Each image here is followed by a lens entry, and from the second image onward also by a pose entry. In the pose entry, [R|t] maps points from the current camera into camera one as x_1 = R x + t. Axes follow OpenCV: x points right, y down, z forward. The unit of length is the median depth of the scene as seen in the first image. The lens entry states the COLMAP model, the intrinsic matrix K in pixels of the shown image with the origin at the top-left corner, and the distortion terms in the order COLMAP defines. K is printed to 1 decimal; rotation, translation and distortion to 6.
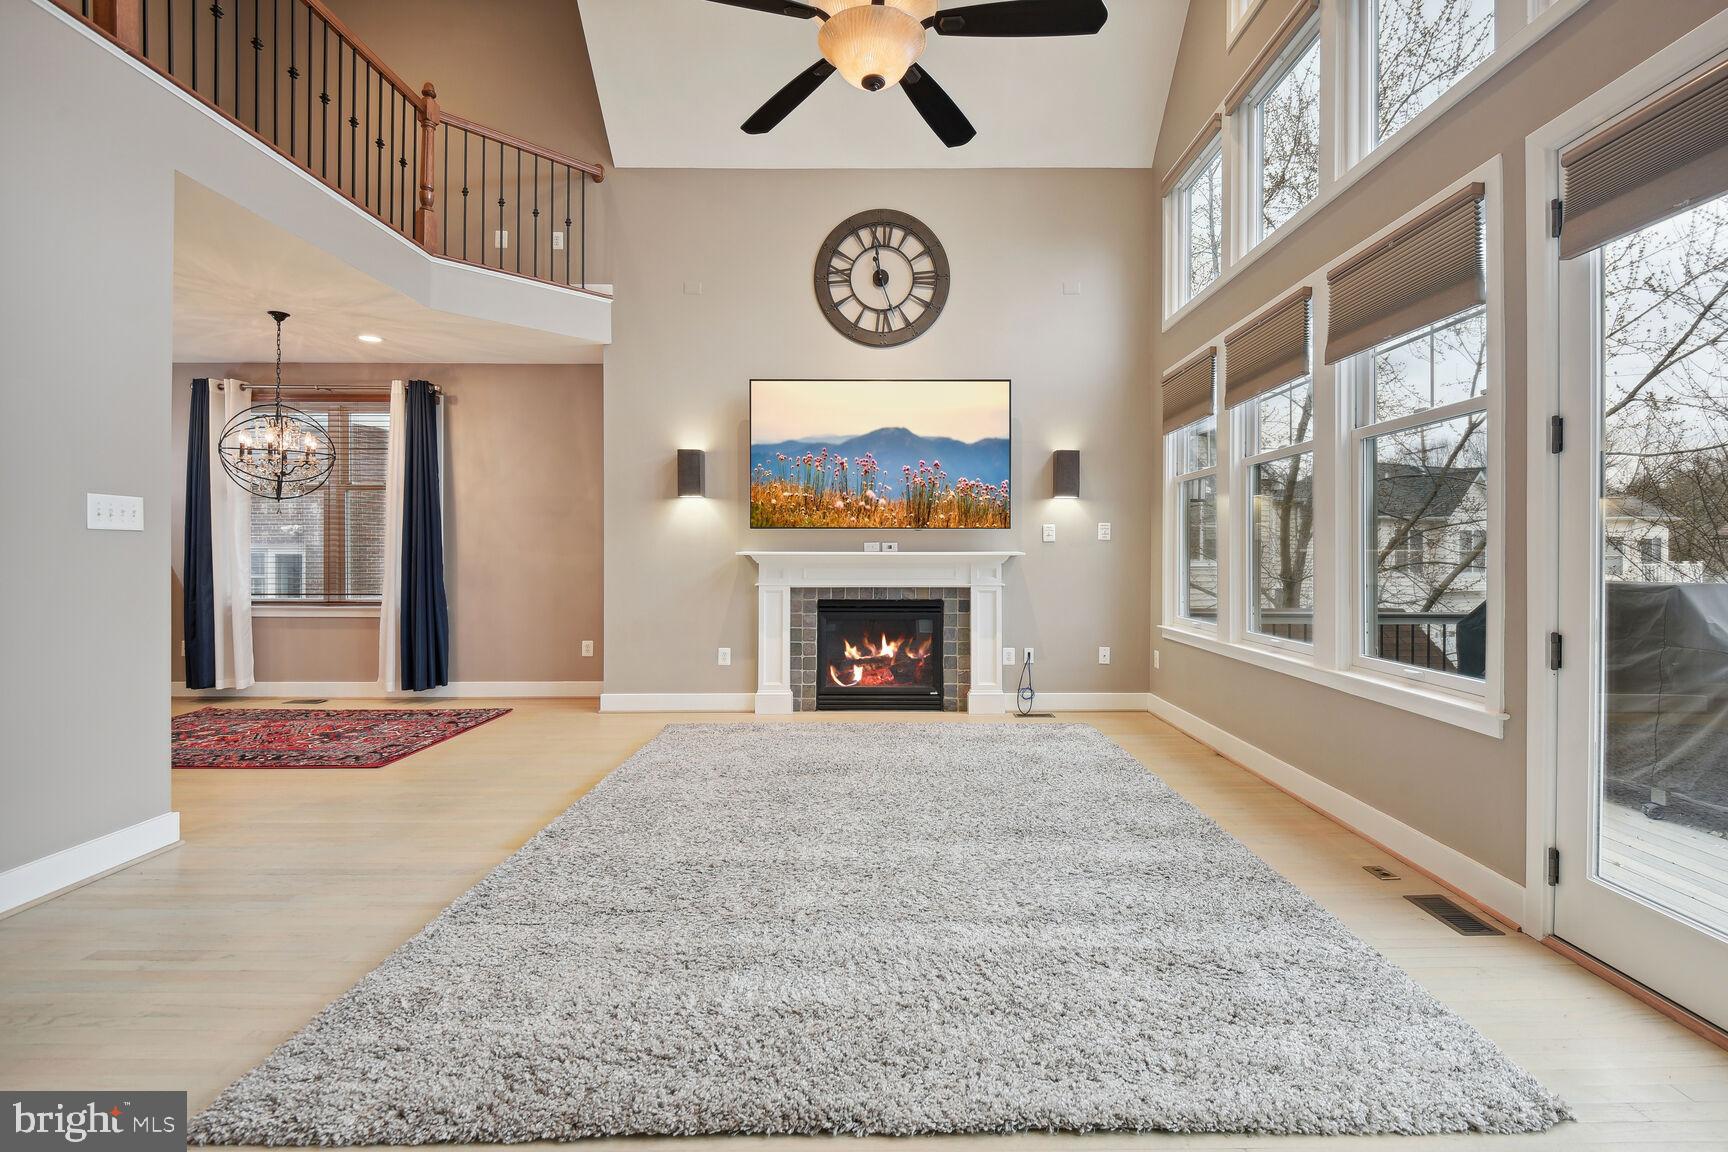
lens RADIAL K [[798.5, 0, 879.4], [0, 798.5, 566.0], [0, 0, 1]] dist [0.043659, -0.048251]
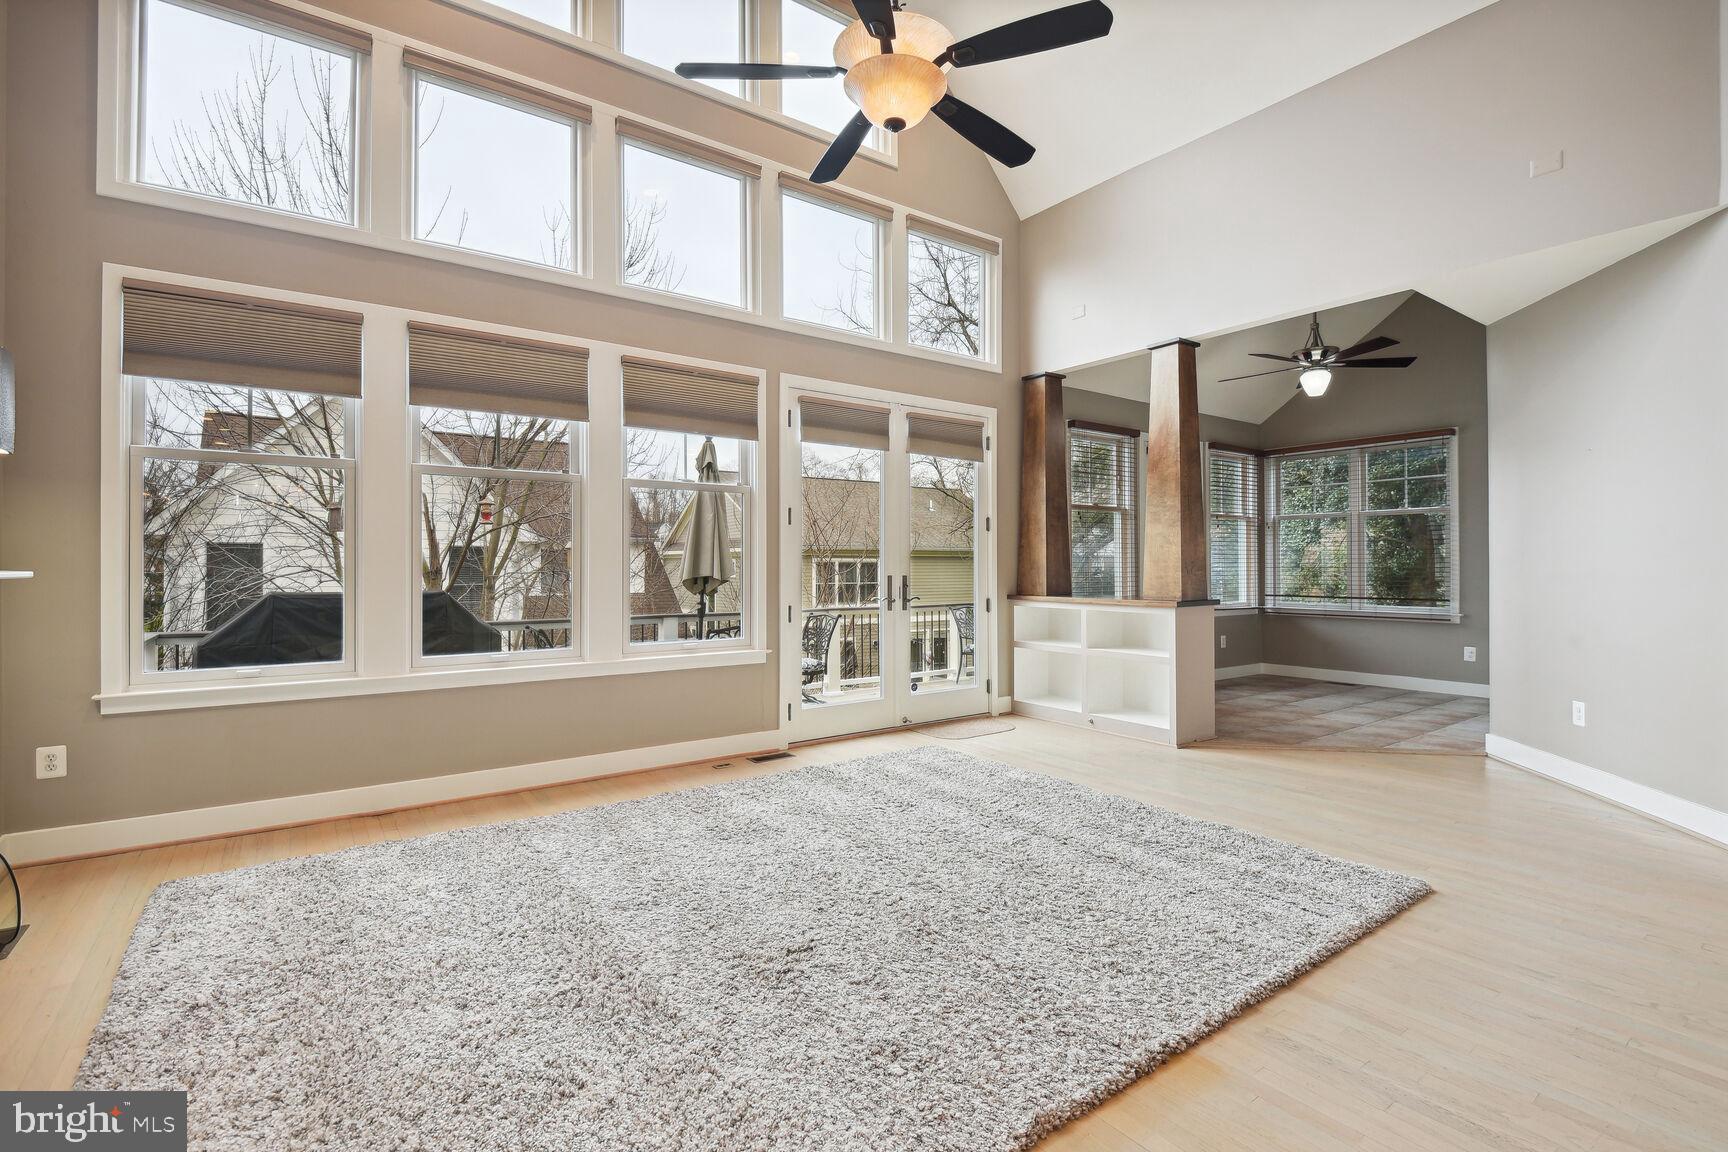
lens RADIAL K [[778.6, 0, 871.1], [0, 778.6, 595.3], [0, 0, 1]] dist [-0.033298, -0.000139]
pose [[-0.582835, -0.024254, 0.812229, -0.416812], [0.010988, 0.999228, 0.037723, -0.009221], [-0.812517, 0.030911, -0.582118, 0.829783]]
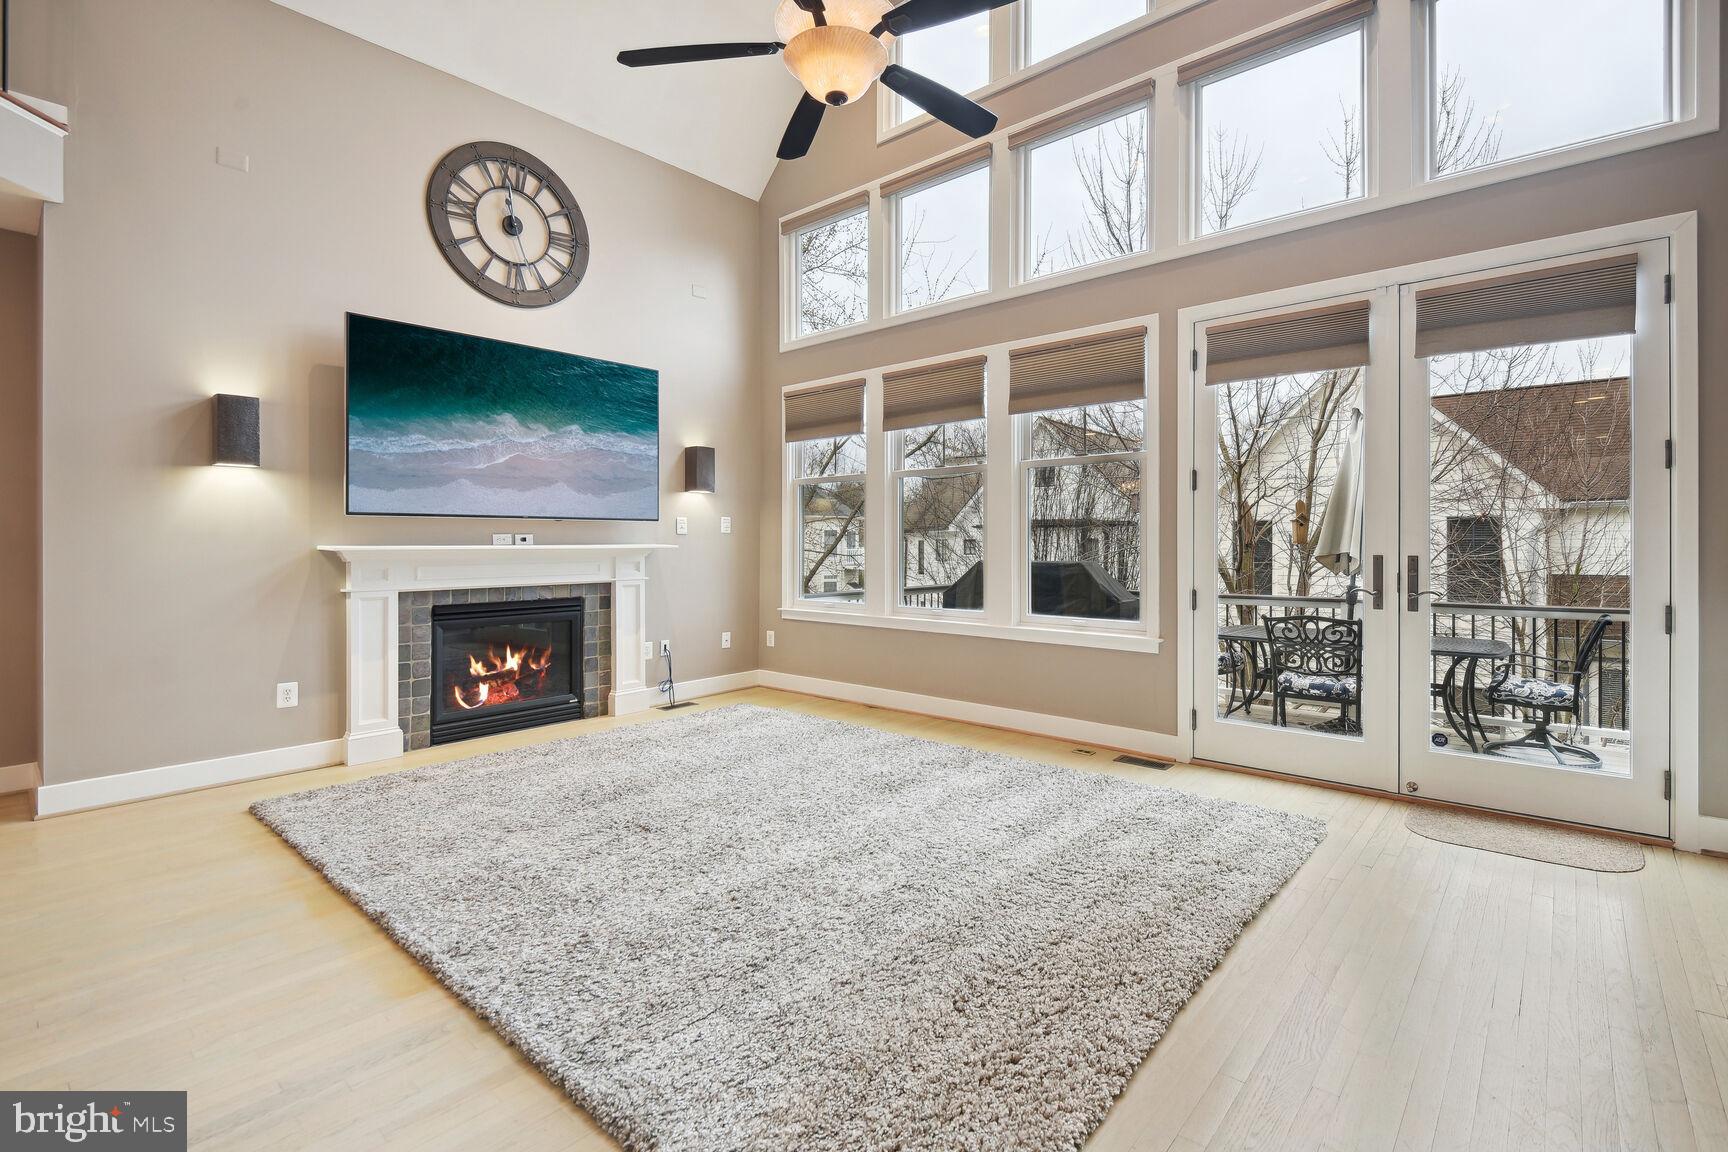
lens RADIAL K [[789.8, 0, 889.5], [0, 789.8, 547.6], [0, 0, 1]] dist [0.027656, -0.021061]
pose [[0.648585, -0.007248, 0.761107, -0.386206], [0.014297, 0.999894, -0.002661, -0.006826], [-0.761008, 0.012608, 0.648620, 0.145186]]
